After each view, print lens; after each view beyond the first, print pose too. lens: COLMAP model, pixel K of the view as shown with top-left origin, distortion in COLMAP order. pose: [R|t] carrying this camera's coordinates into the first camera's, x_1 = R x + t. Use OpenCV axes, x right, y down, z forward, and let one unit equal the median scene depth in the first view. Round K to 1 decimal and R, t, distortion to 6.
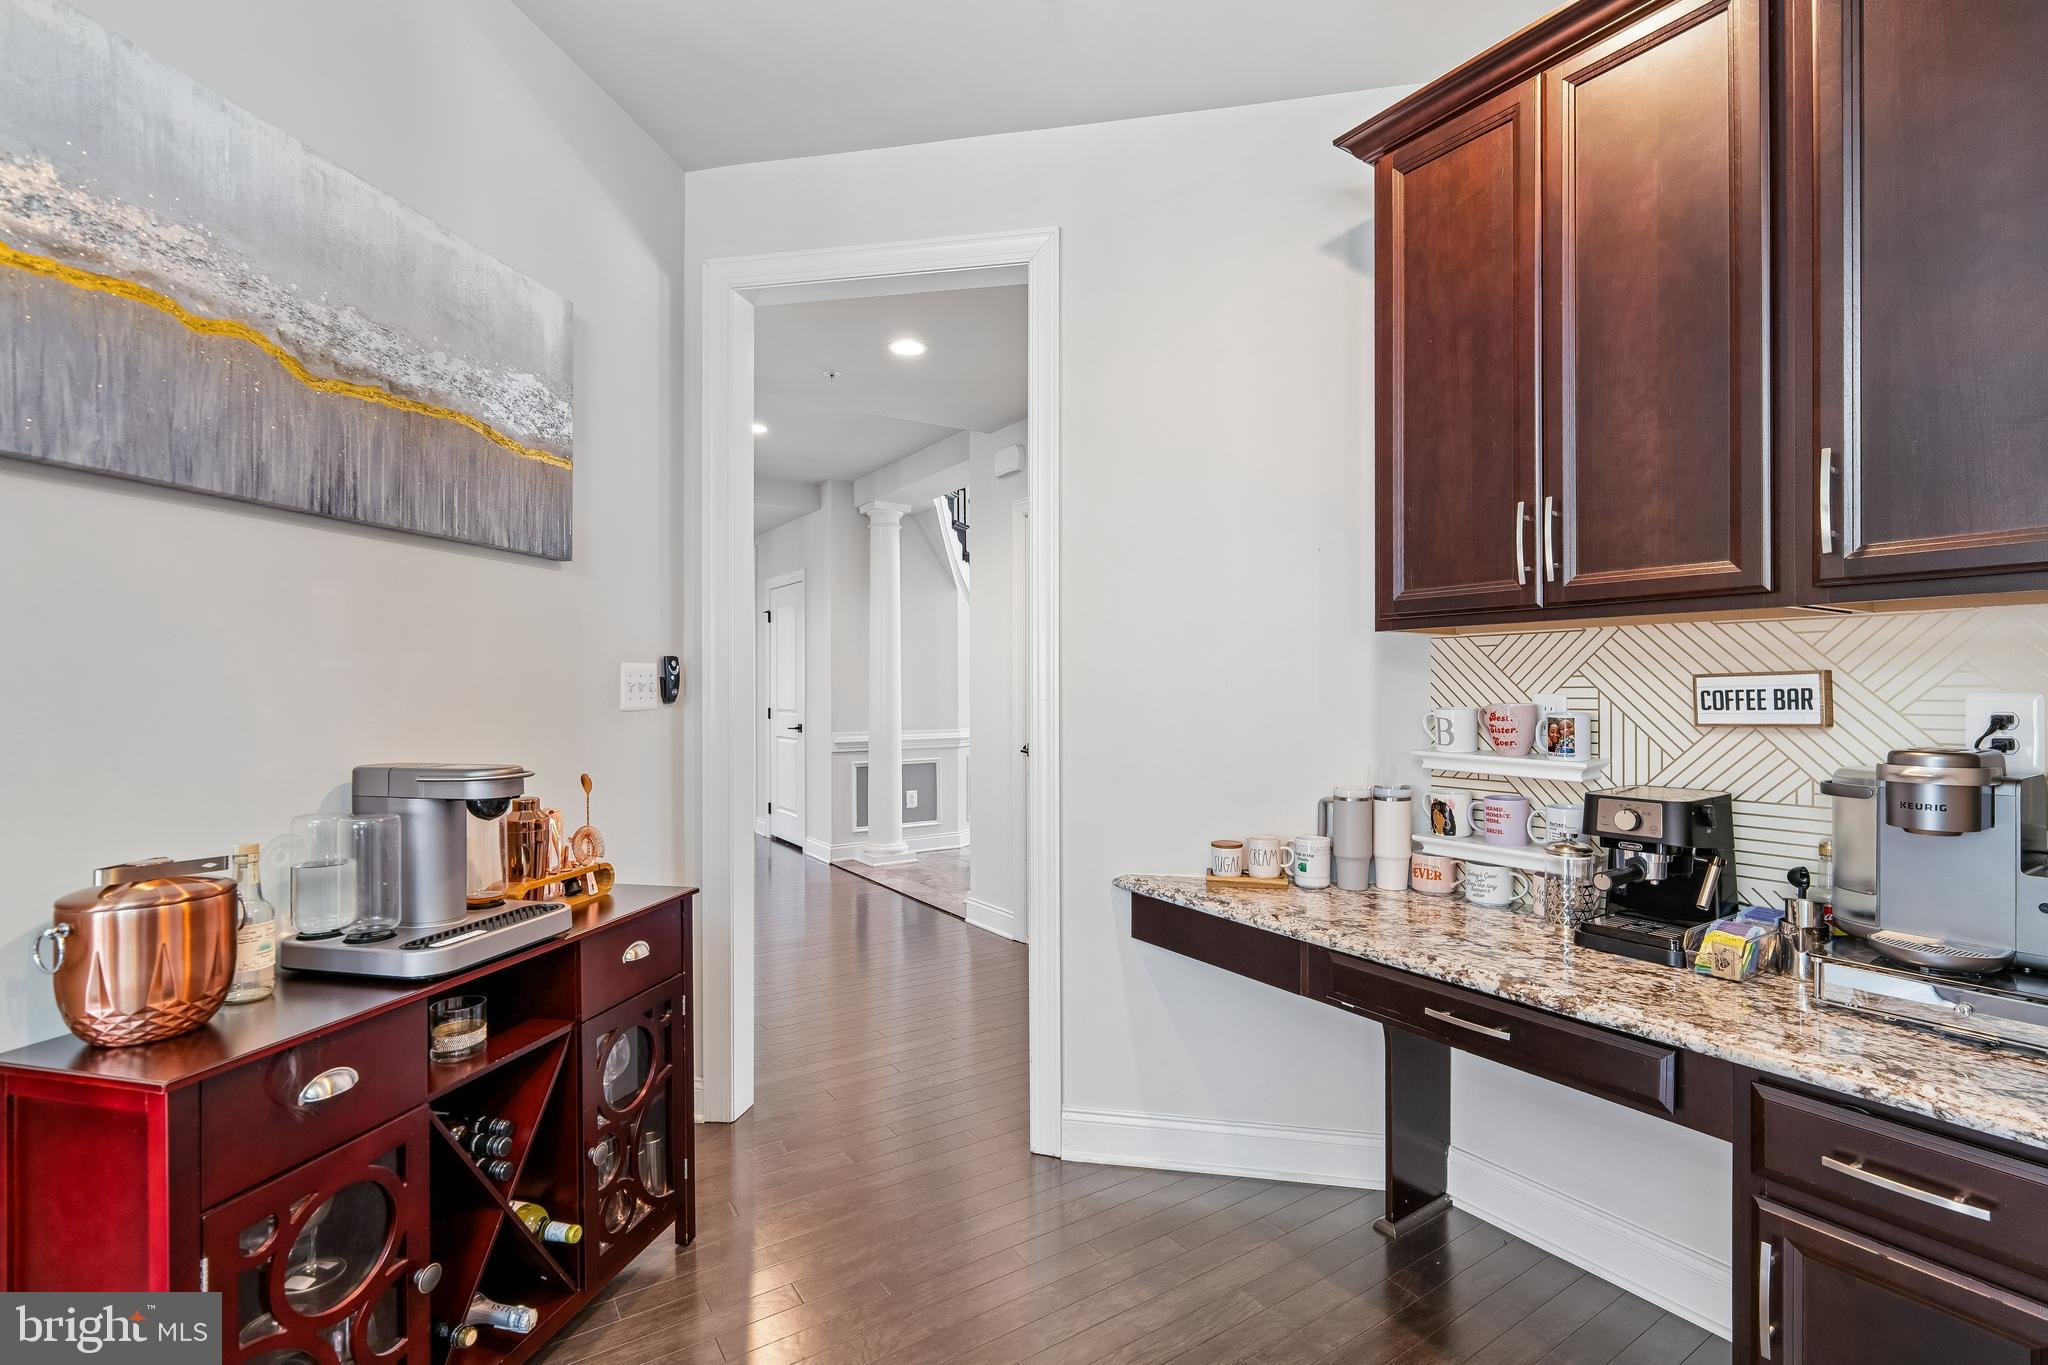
lens RADIAL K [[911.8, 0, 1024.0], [0, 911.8, 682.5], [0, 0, 1]] dist [-0.002457, 0.000058]
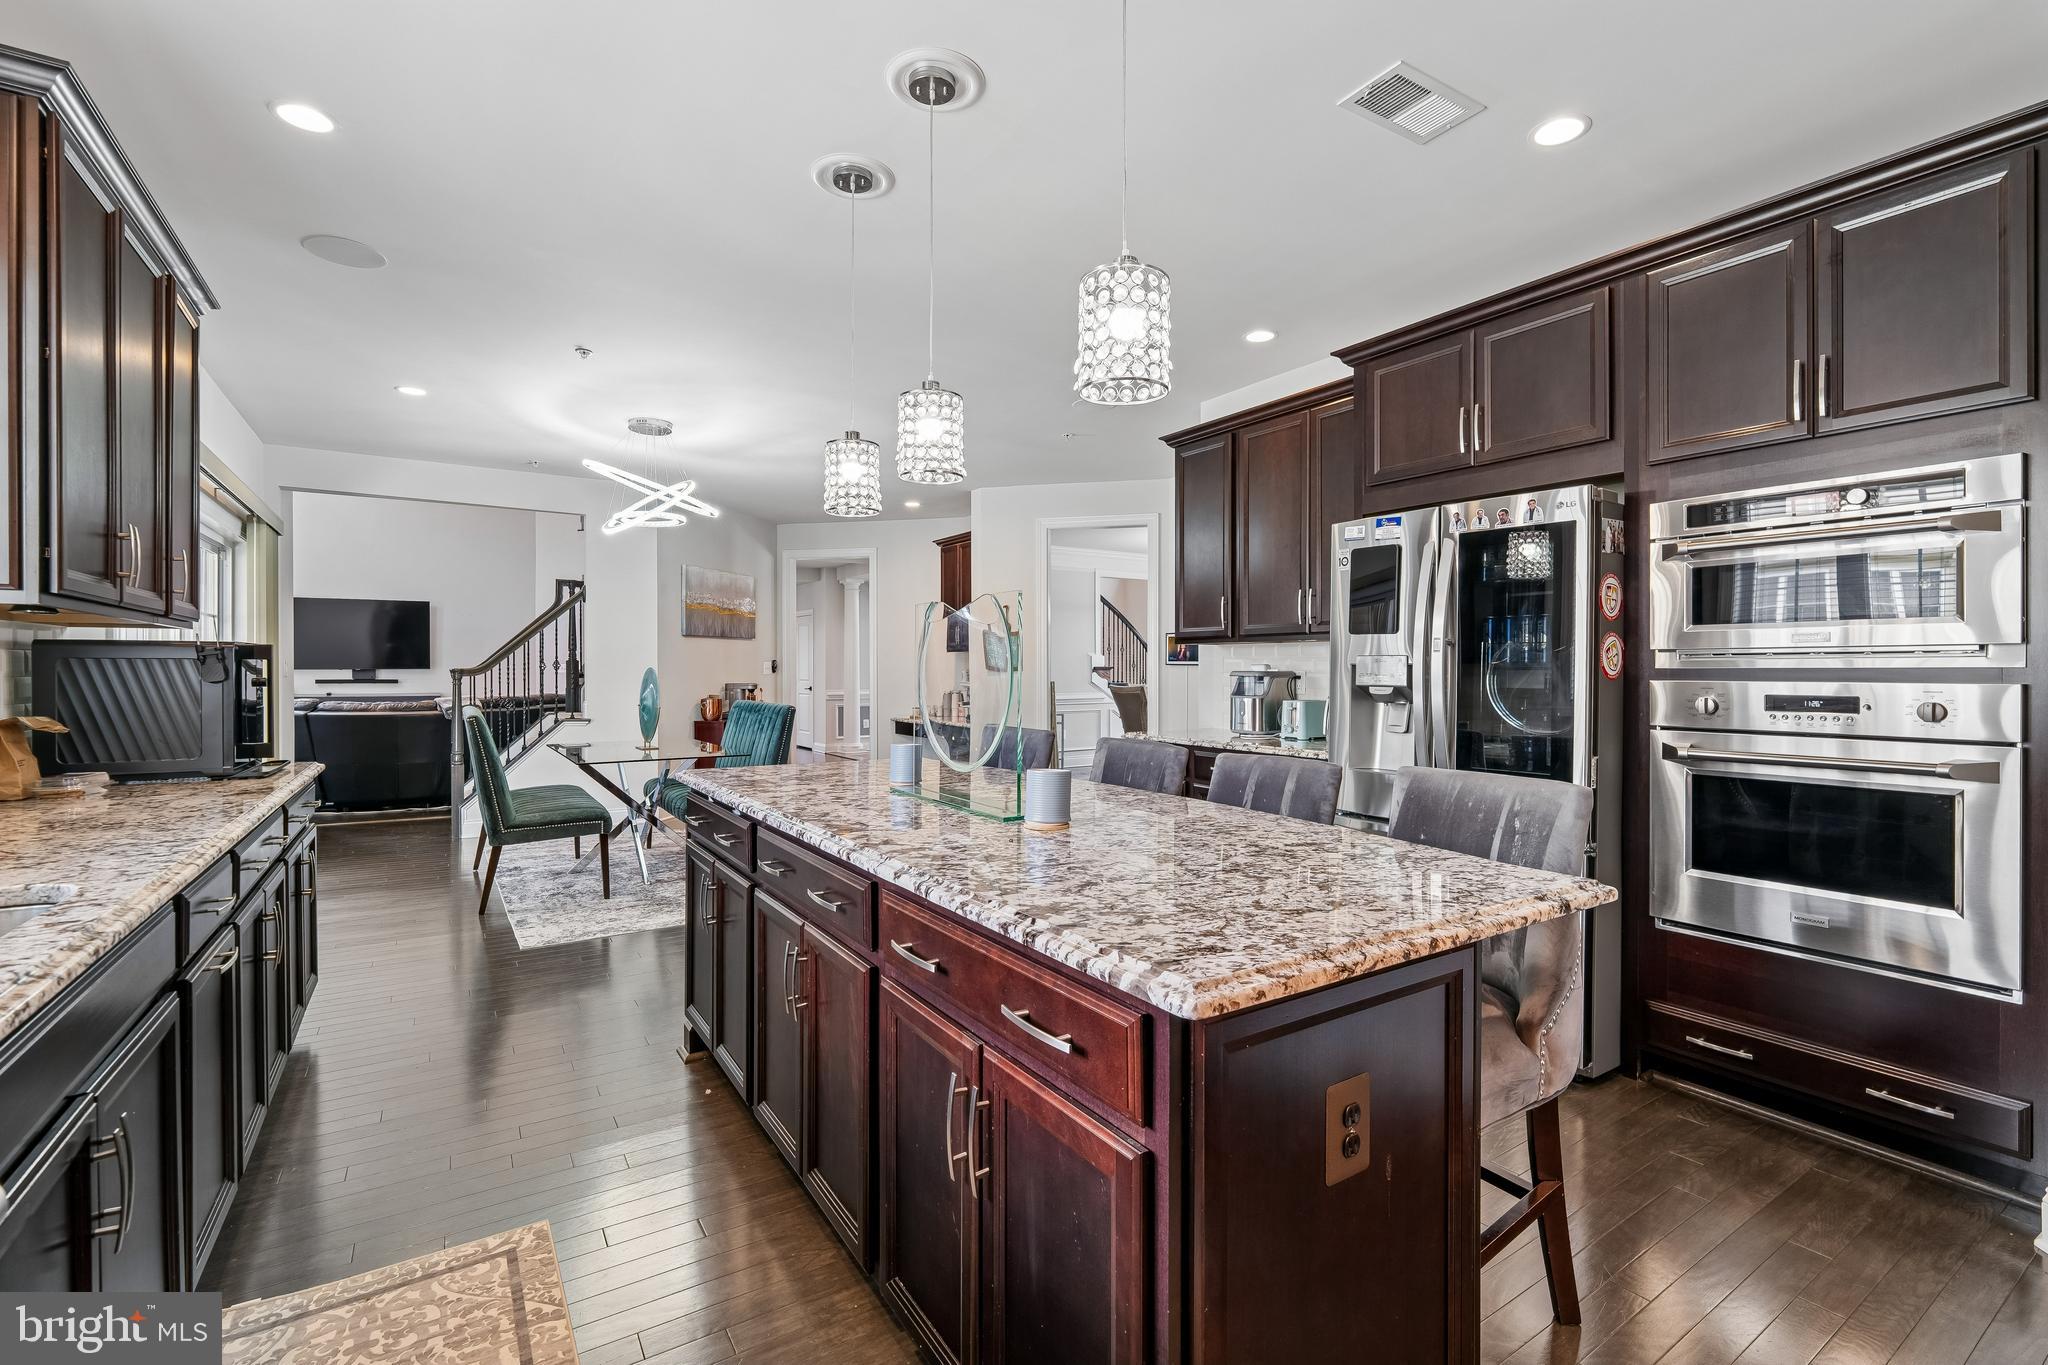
lens RADIAL K [[911.8, 0, 1024.0], [0, 911.8, 682.5], [0, 0, 1]] dist [-0.002457, 0.000058]
pose [[0.999885, -0.001729, -0.015061, 0.274988], [0.002018, 0.999814, 0.019206, -0.002349], [0.015025, -0.019234, 0.999702, -1.082750]]
